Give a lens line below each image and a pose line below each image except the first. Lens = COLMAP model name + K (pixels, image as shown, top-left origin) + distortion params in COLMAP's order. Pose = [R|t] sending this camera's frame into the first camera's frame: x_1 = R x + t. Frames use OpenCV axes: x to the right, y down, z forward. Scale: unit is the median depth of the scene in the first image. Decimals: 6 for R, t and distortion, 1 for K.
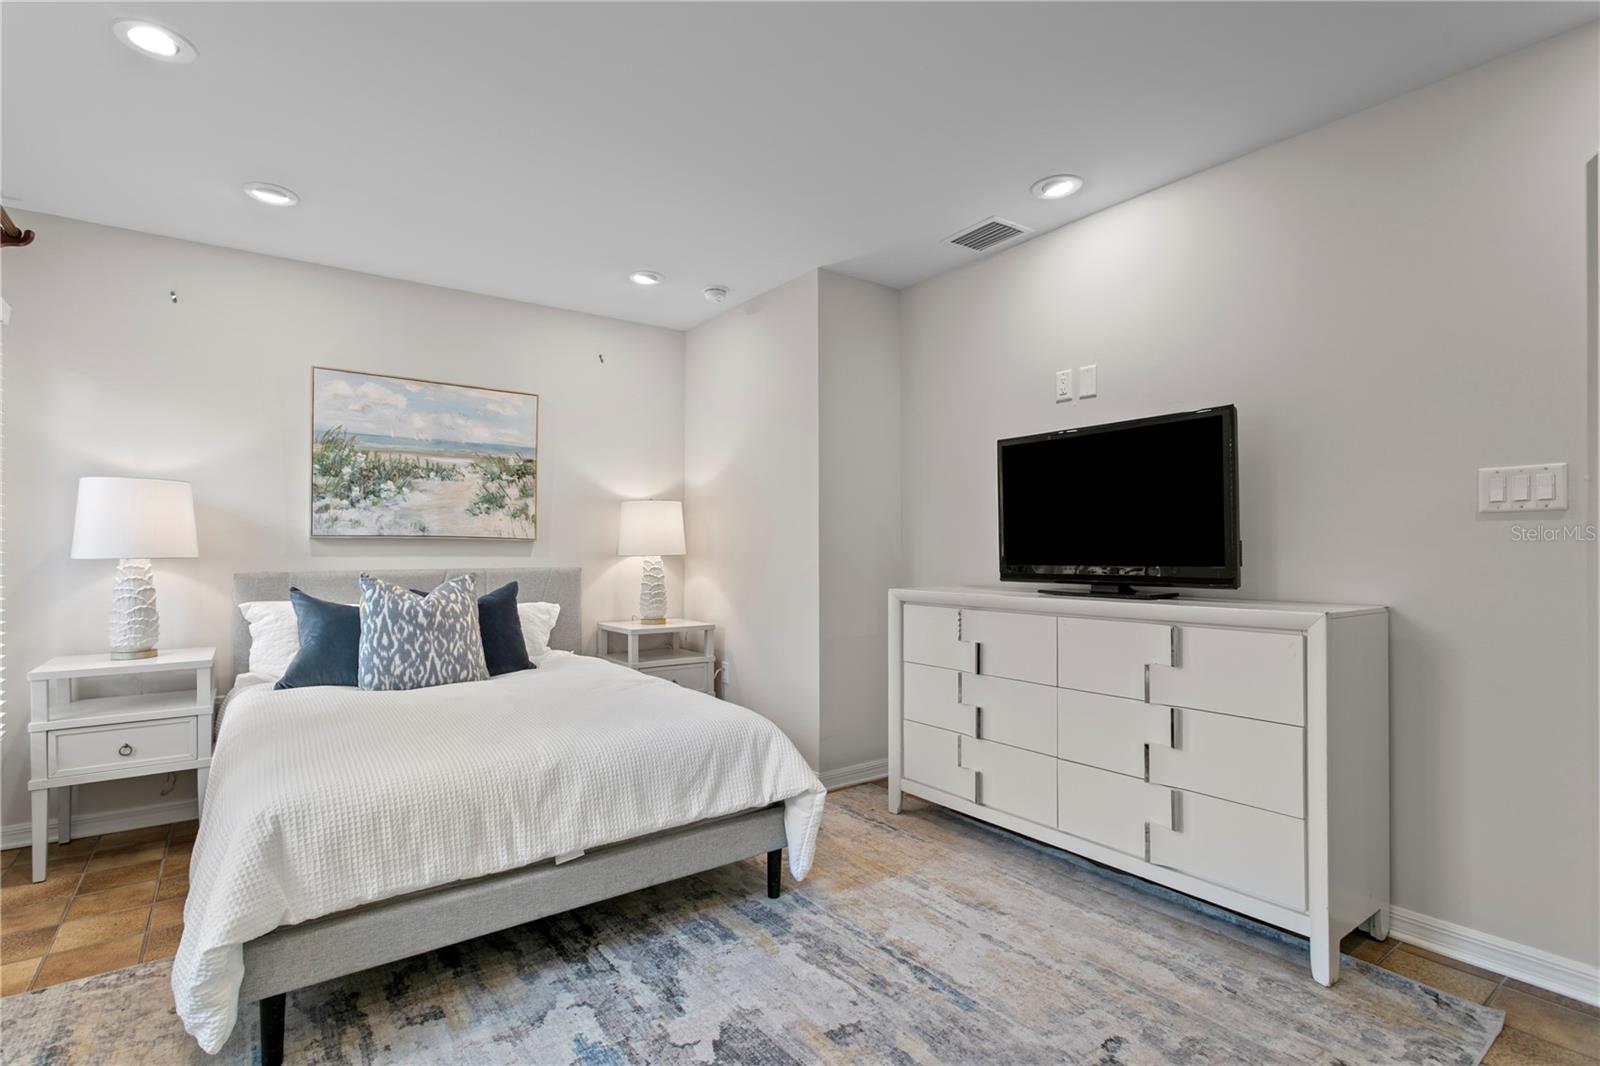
lens RADIAL K [[755.2, 0, 786.3], [0, 755.2, 543.2], [0, 0, 1]] dist [-0.000142, 0.001010]
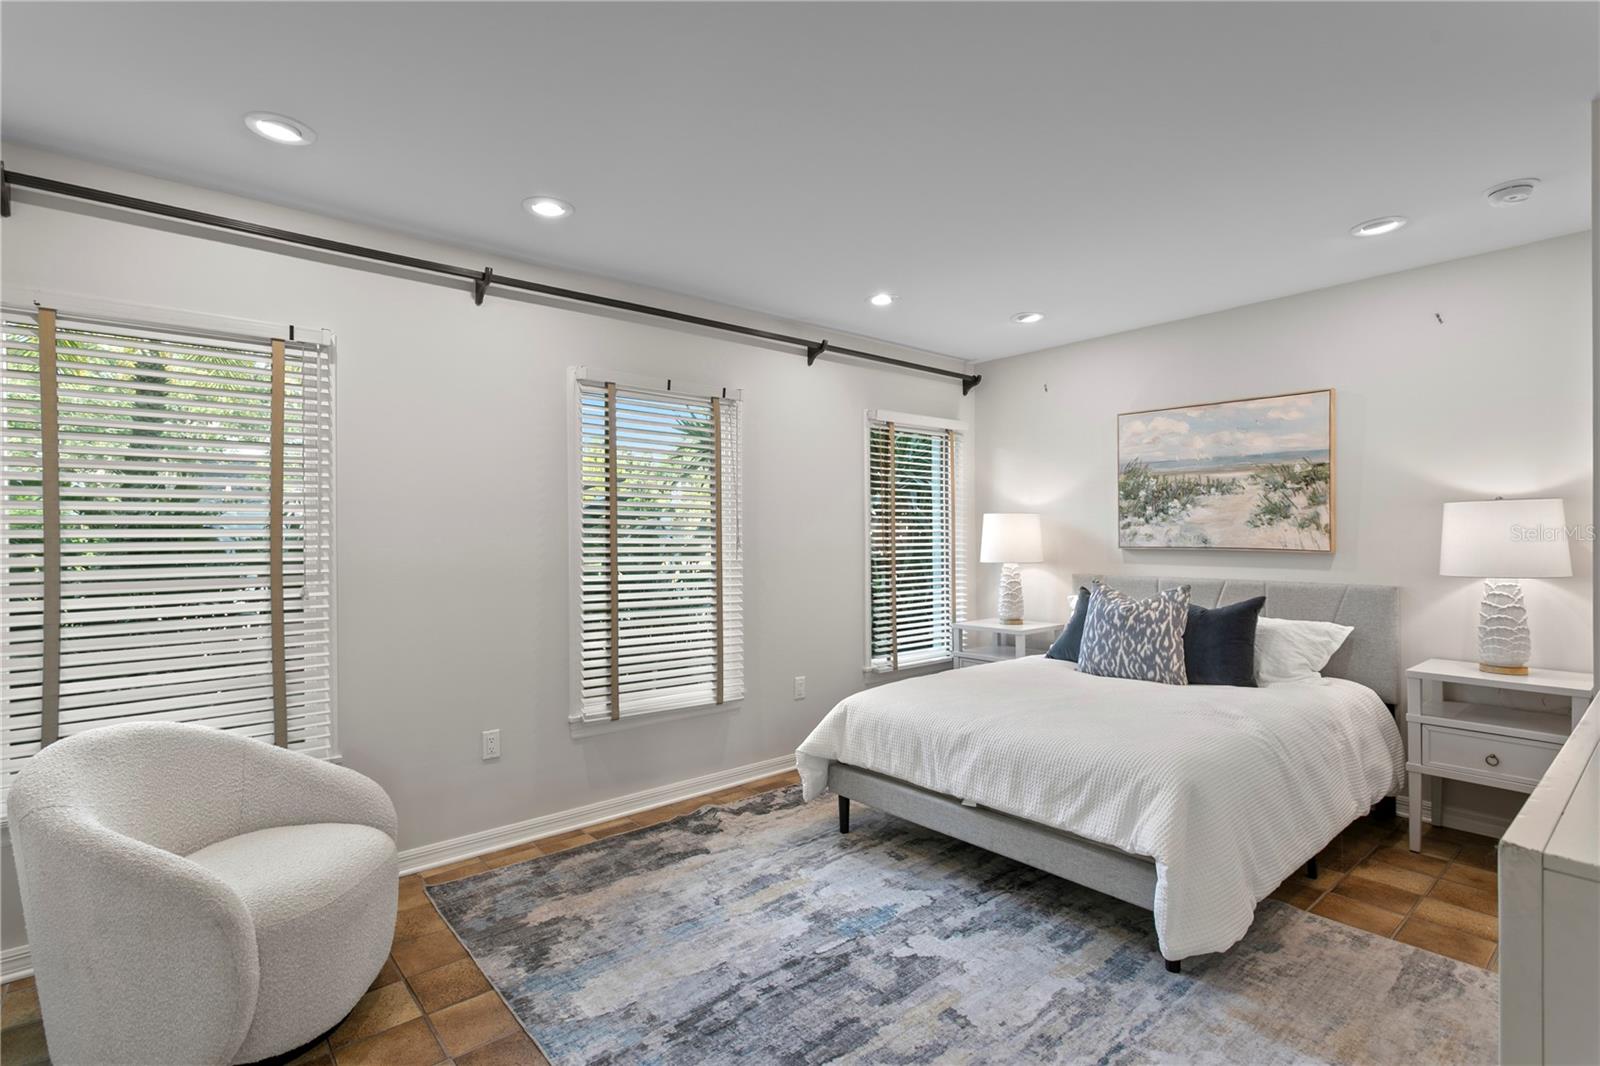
lens RADIAL K [[755.2, 0, 783.6], [0, 755.2, 531.4], [0, 0, 1]] dist [-0.000142, 0.001010]
pose [[0.072209, -0.003526, -0.997383, 0.653351], [0.010618, 0.999940, -0.002766, -0.042157], [0.997333, -0.010391, 0.072242, 0.370661]]
